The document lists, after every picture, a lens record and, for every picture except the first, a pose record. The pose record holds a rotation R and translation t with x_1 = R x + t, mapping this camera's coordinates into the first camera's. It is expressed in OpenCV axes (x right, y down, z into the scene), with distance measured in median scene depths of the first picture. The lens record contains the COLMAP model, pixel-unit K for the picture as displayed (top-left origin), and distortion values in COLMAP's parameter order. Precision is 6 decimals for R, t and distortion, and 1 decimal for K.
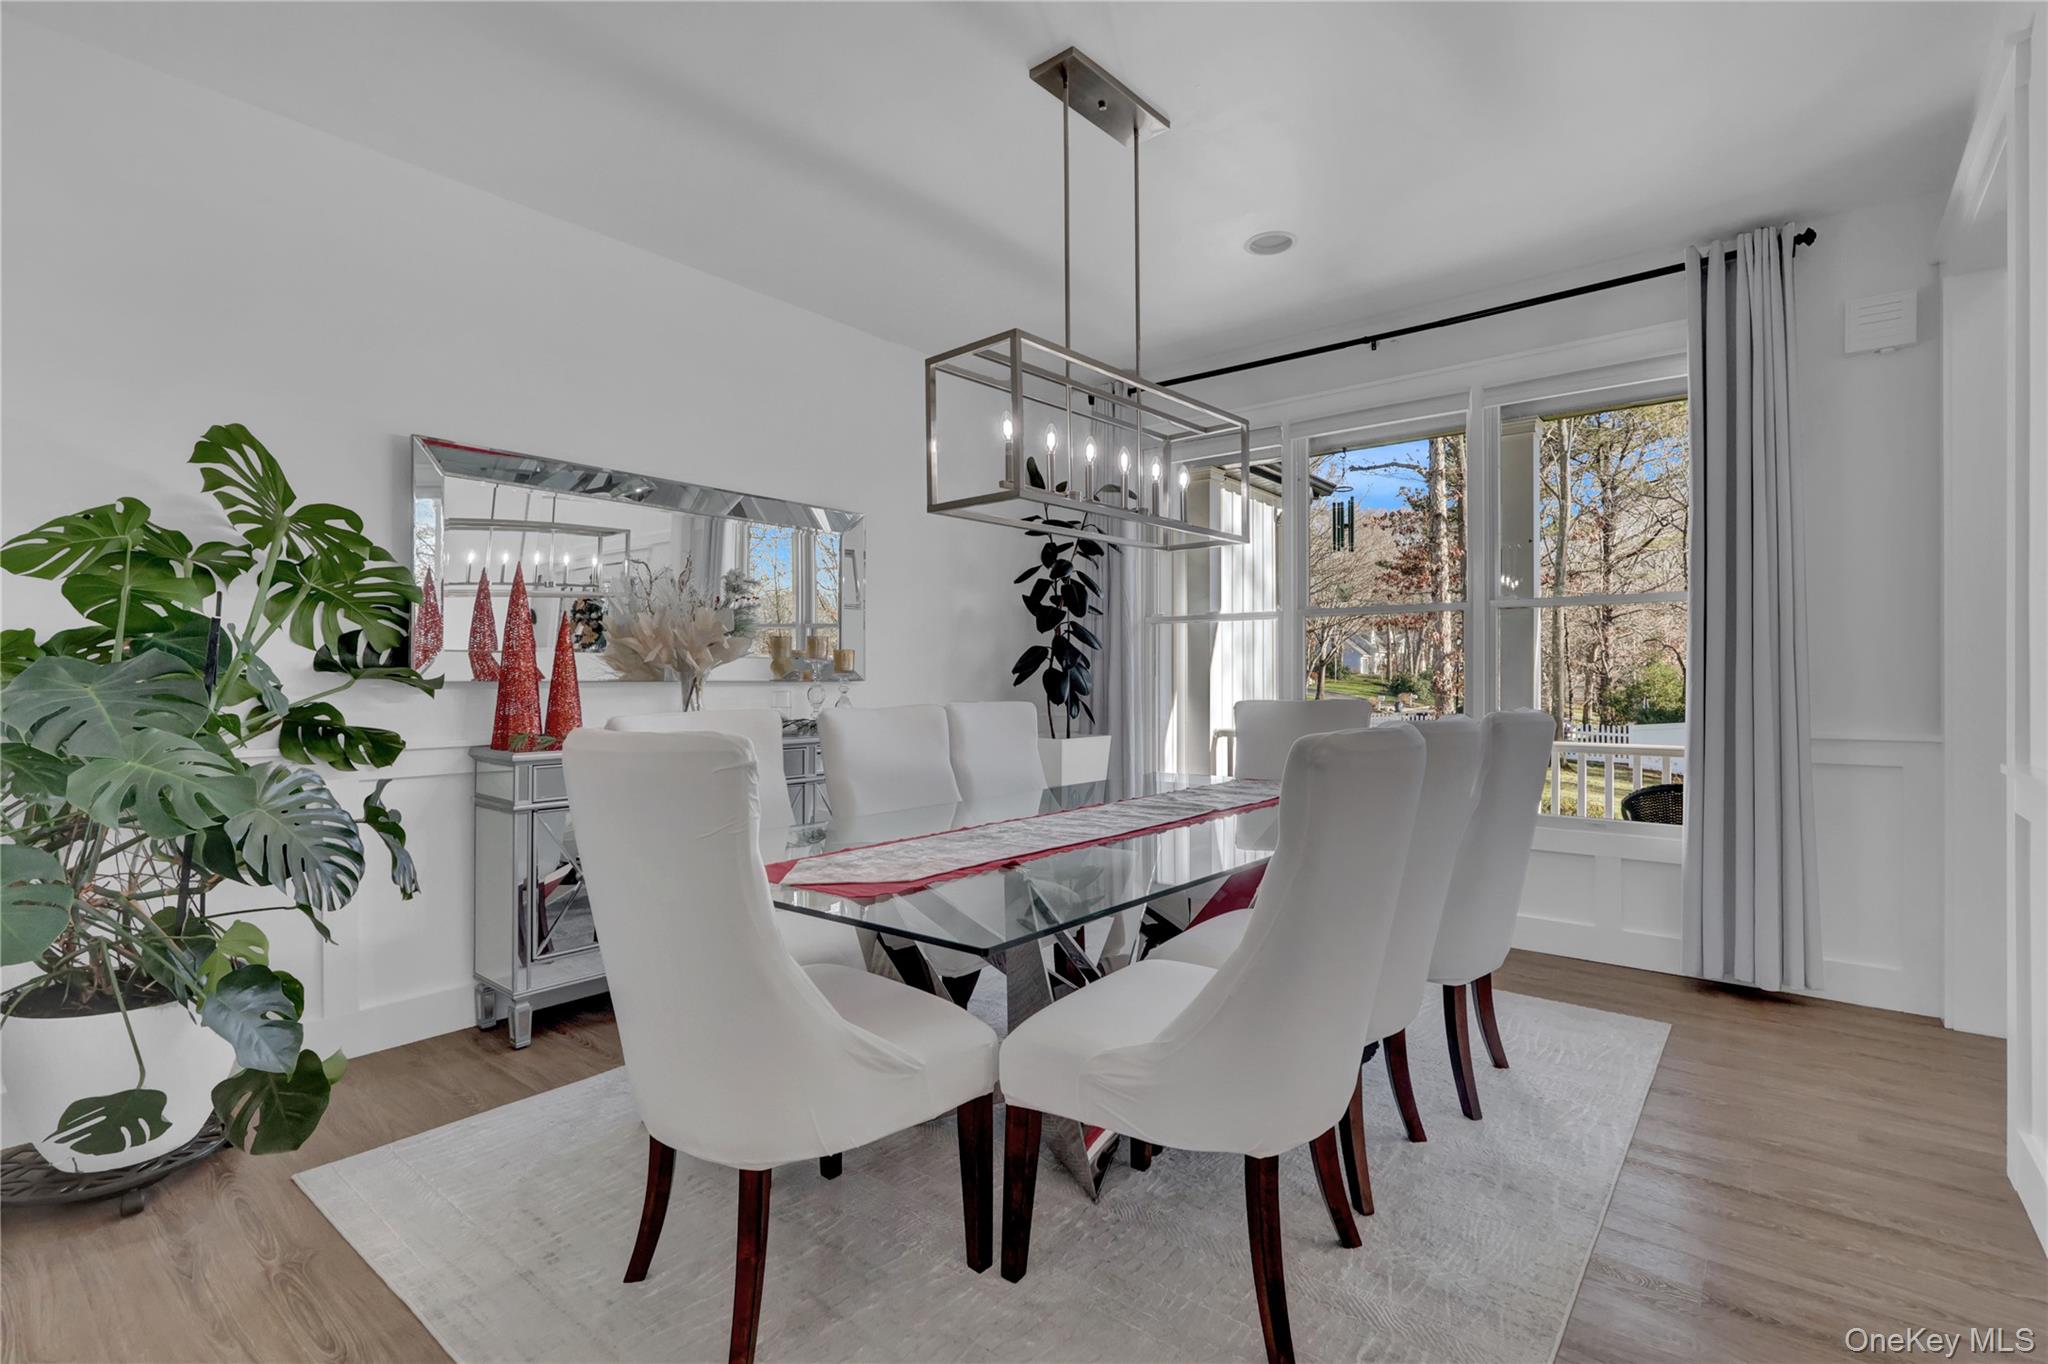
lens RADIAL K [[948.7, 0, 1022.5], [0, 948.7, 667.7], [0, 0, 1]] dist [-0.000673, -0.000564]
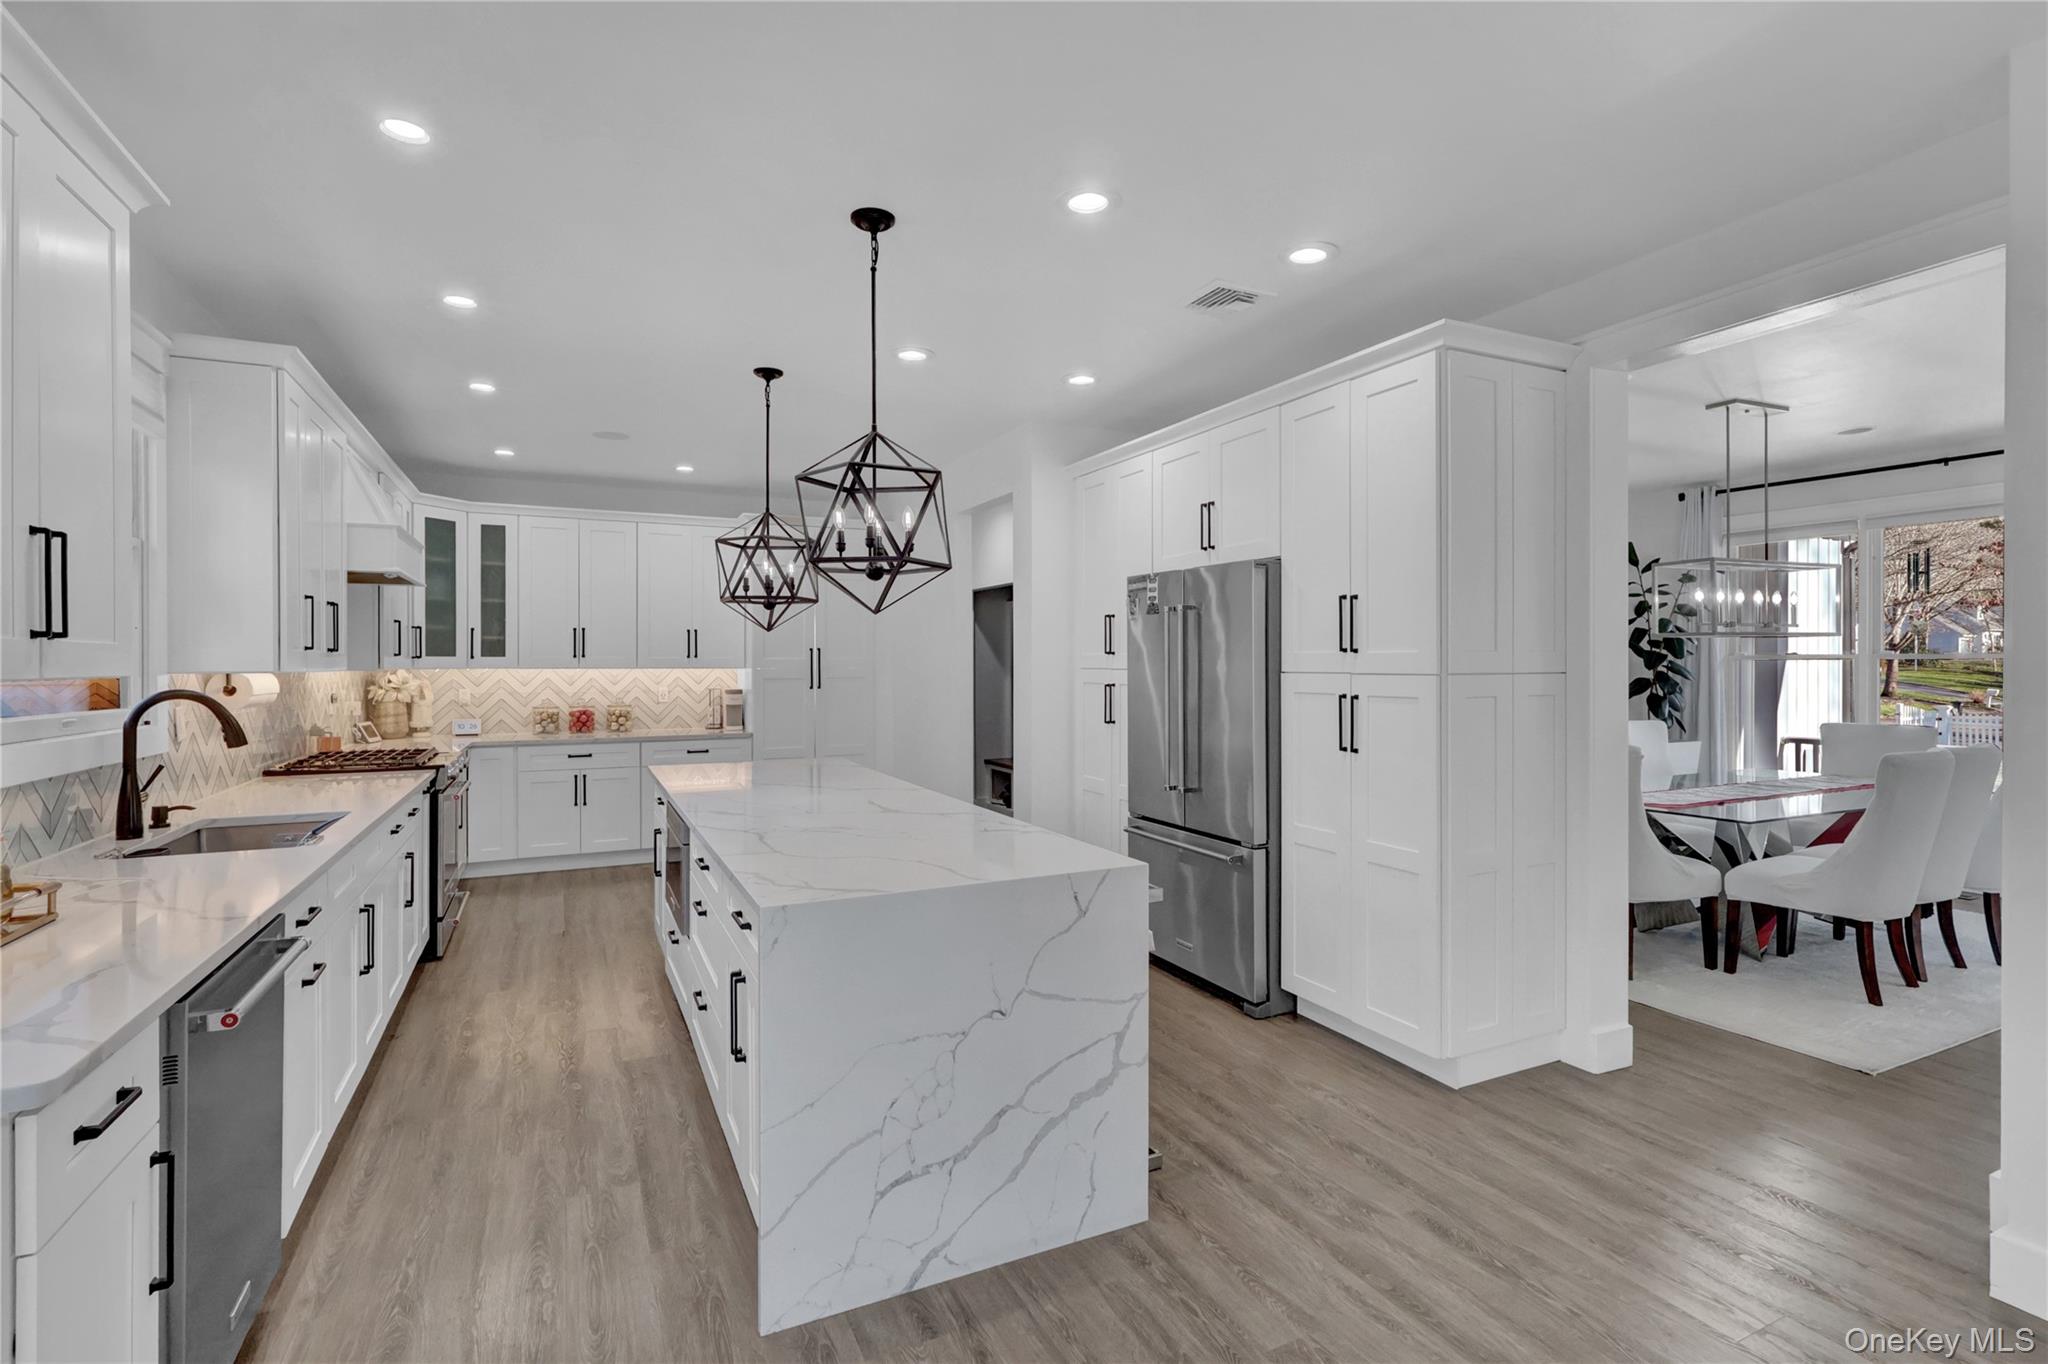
lens RADIAL K [[948.7, 0, 1022.5], [0, 948.7, 667.7], [0, 0, 1]] dist [-0.000673, -0.000564]
pose [[0.905720, -0.001274, -0.423874, -0.228747], [0.007317, 0.999893, 0.012628, -0.064453], [0.423812, -0.014539, 0.905633, -0.718162]]
